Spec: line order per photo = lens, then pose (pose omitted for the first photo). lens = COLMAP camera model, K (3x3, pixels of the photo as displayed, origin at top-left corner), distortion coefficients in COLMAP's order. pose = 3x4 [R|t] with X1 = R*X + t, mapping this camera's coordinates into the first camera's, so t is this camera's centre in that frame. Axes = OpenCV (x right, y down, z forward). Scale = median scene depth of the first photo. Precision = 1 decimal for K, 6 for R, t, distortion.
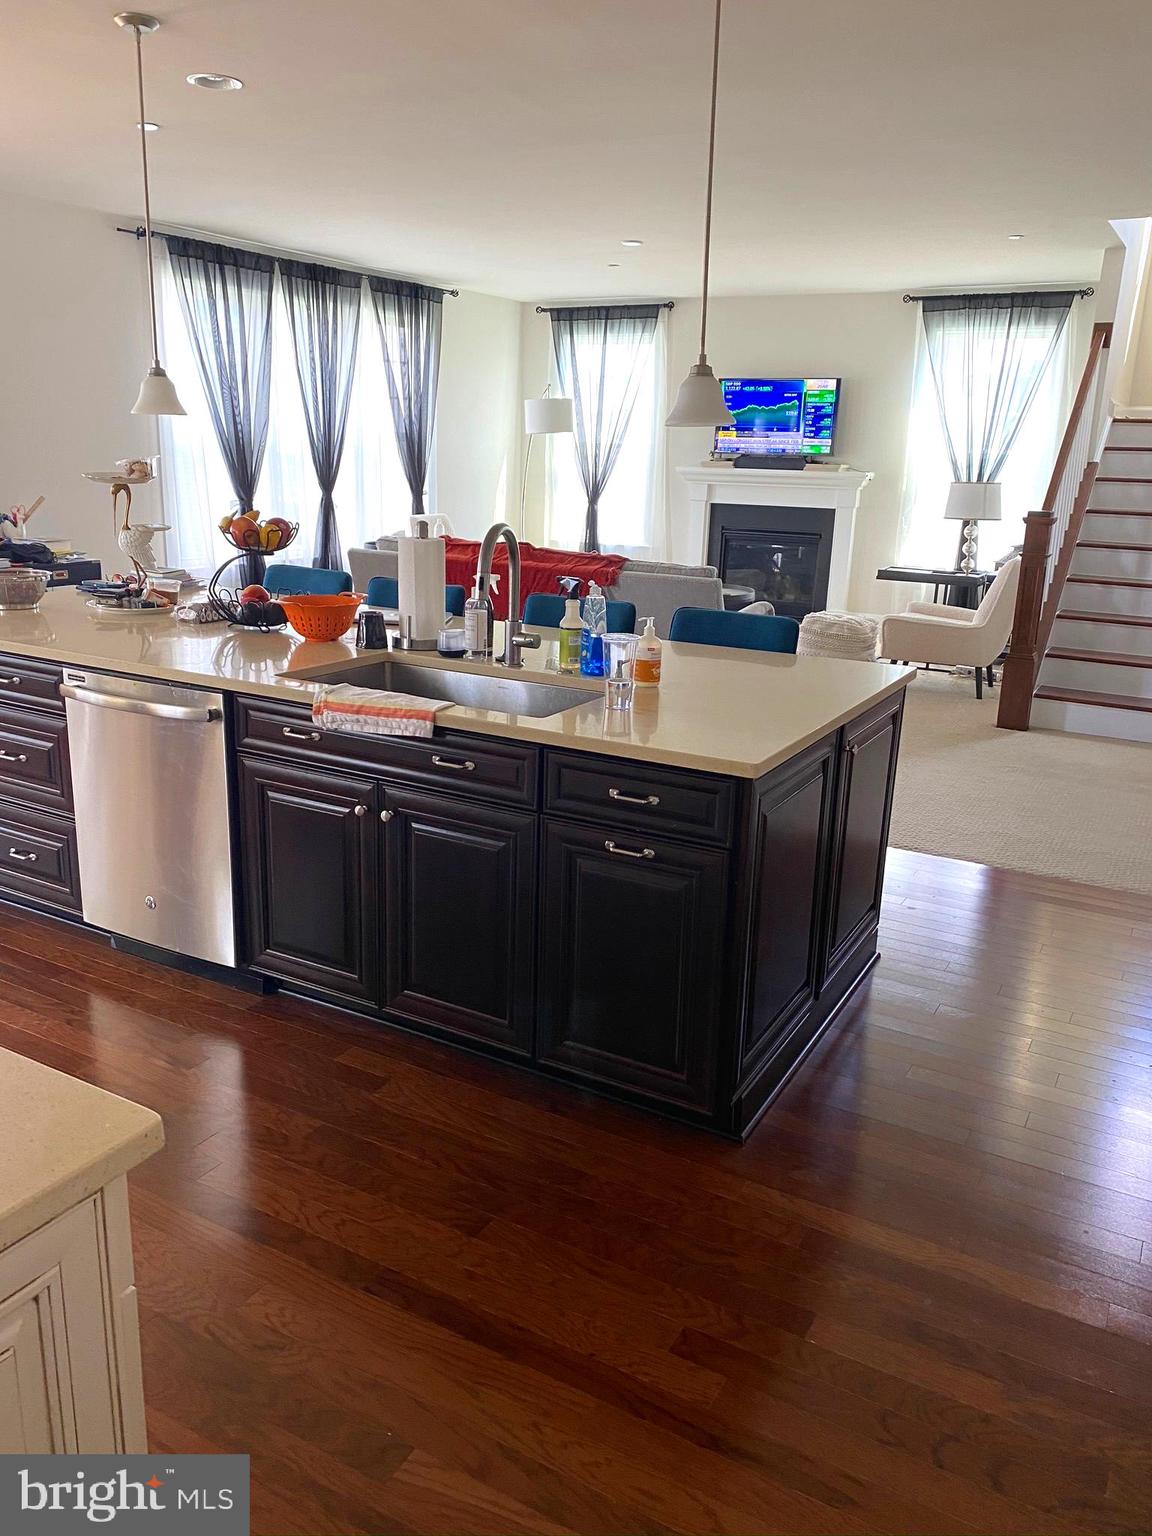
lens RADIAL K [[1185.6, 0, 576.0], [0, 1185.6, 768.0], [0, 0, 1]] dist [0.004713, 0.001497]
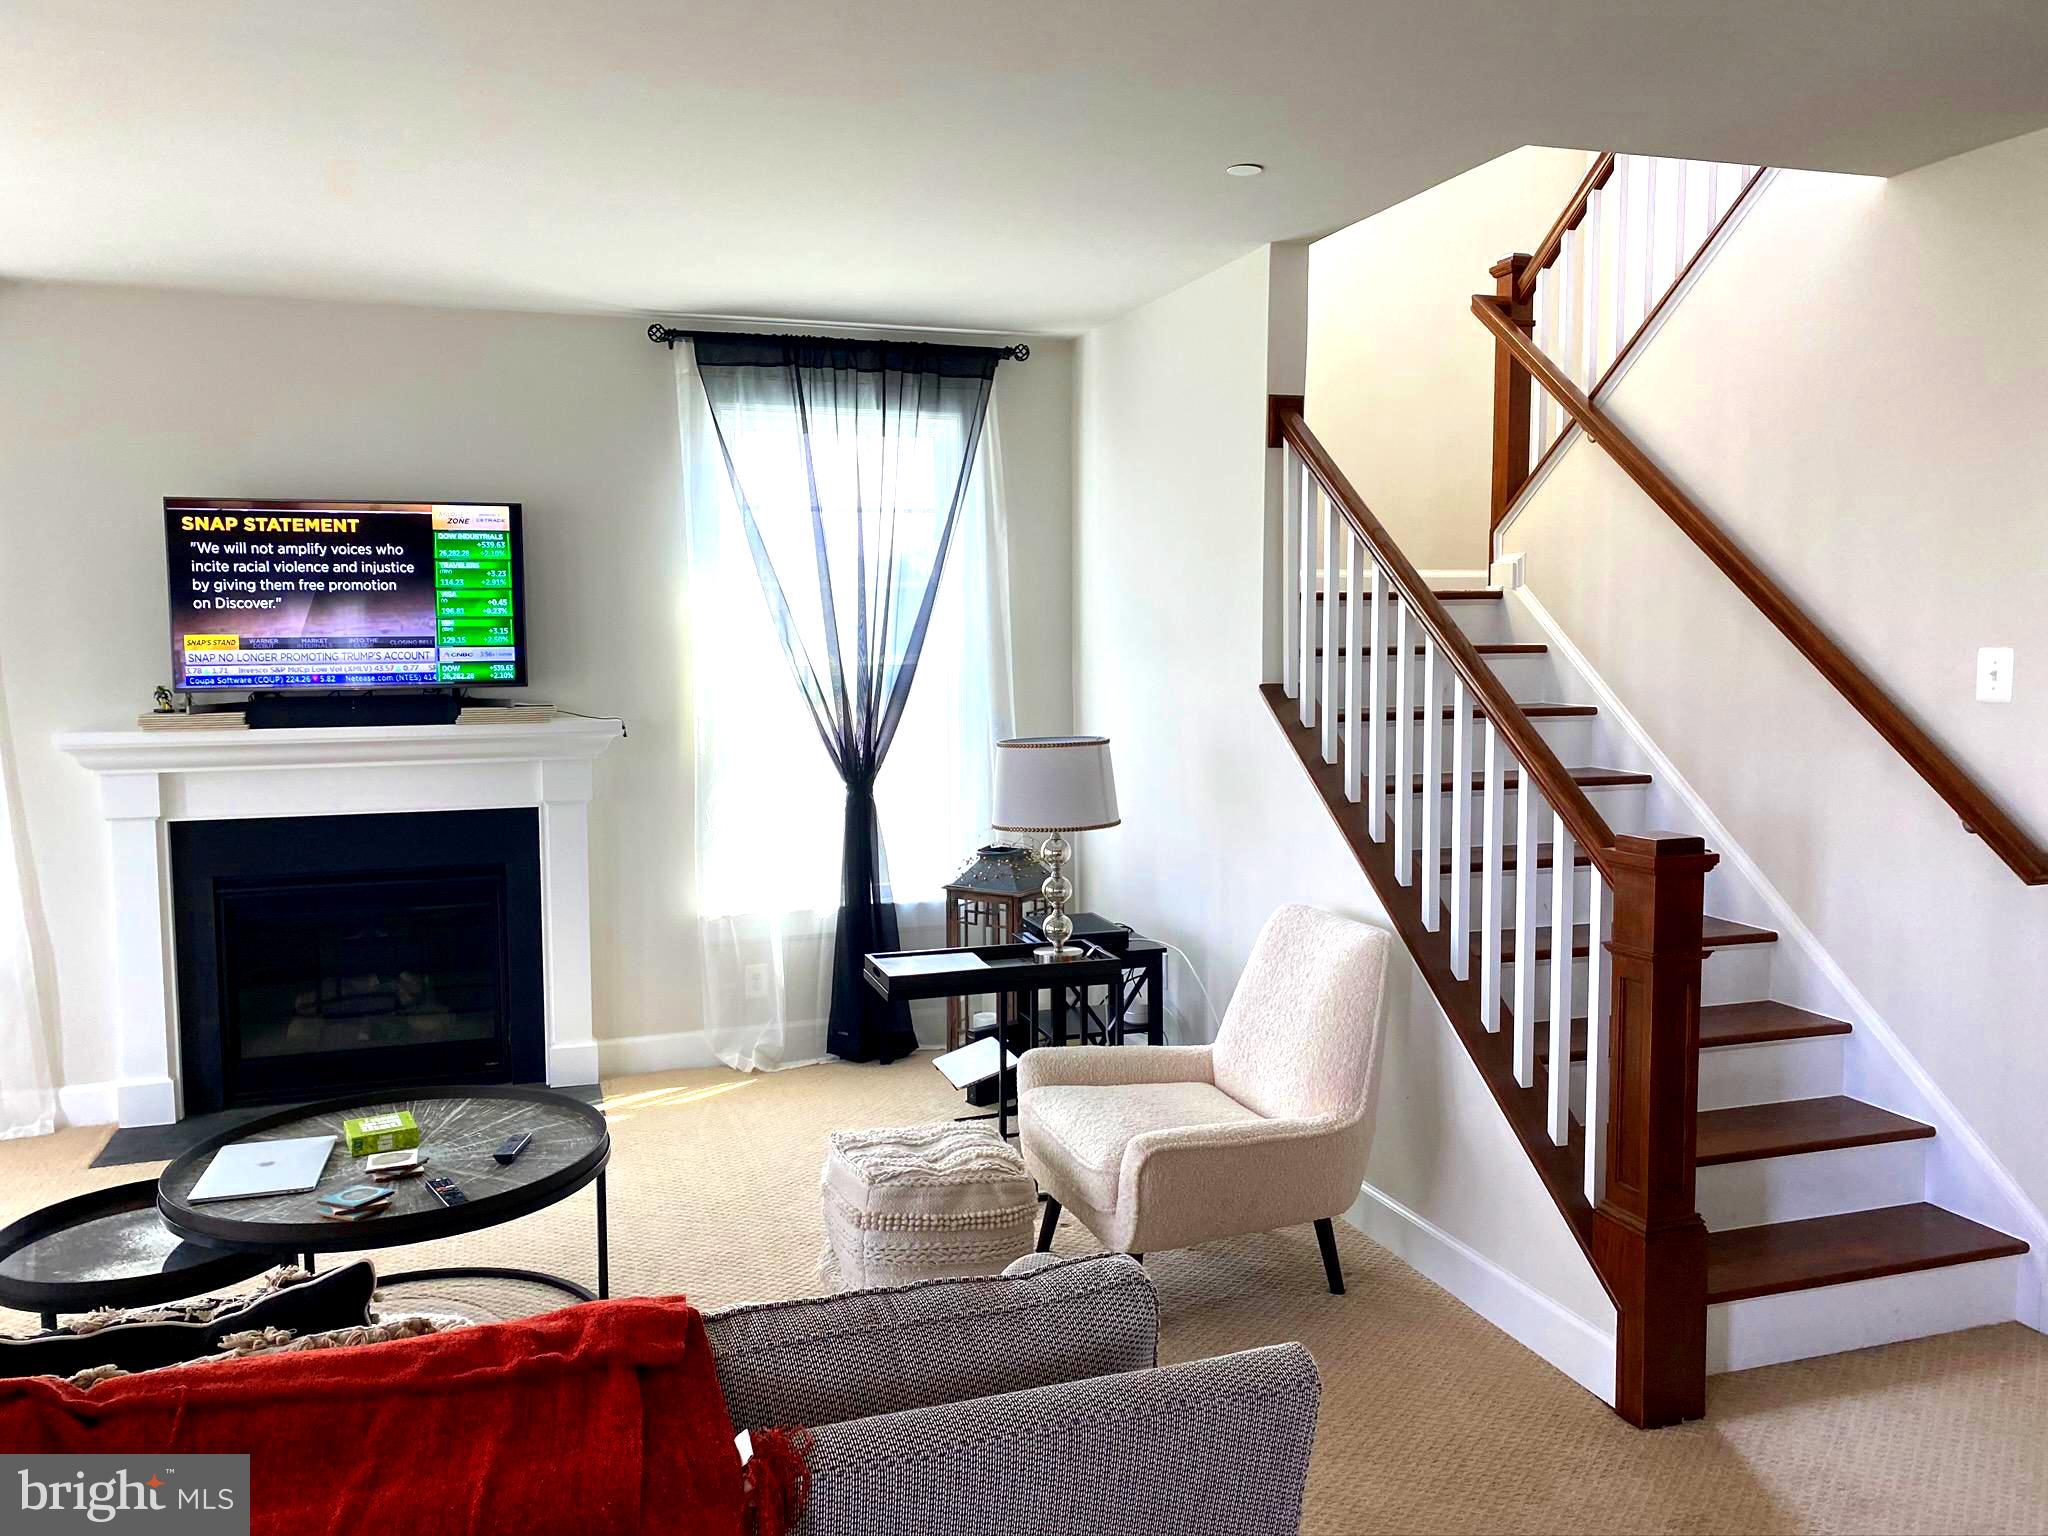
lens RADIAL K [[1580.8, 0, 1024.0], [0, 1580.8, 768.0], [0, 0, 1]] dist [0.004713, 0.001497]
pose [[0.678136, -0.093063, 0.729020, -0.068584], [0.216880, 0.973116, -0.077519, -0.154322], [-0.702207, 0.210679, 0.680088, 0.508786]]
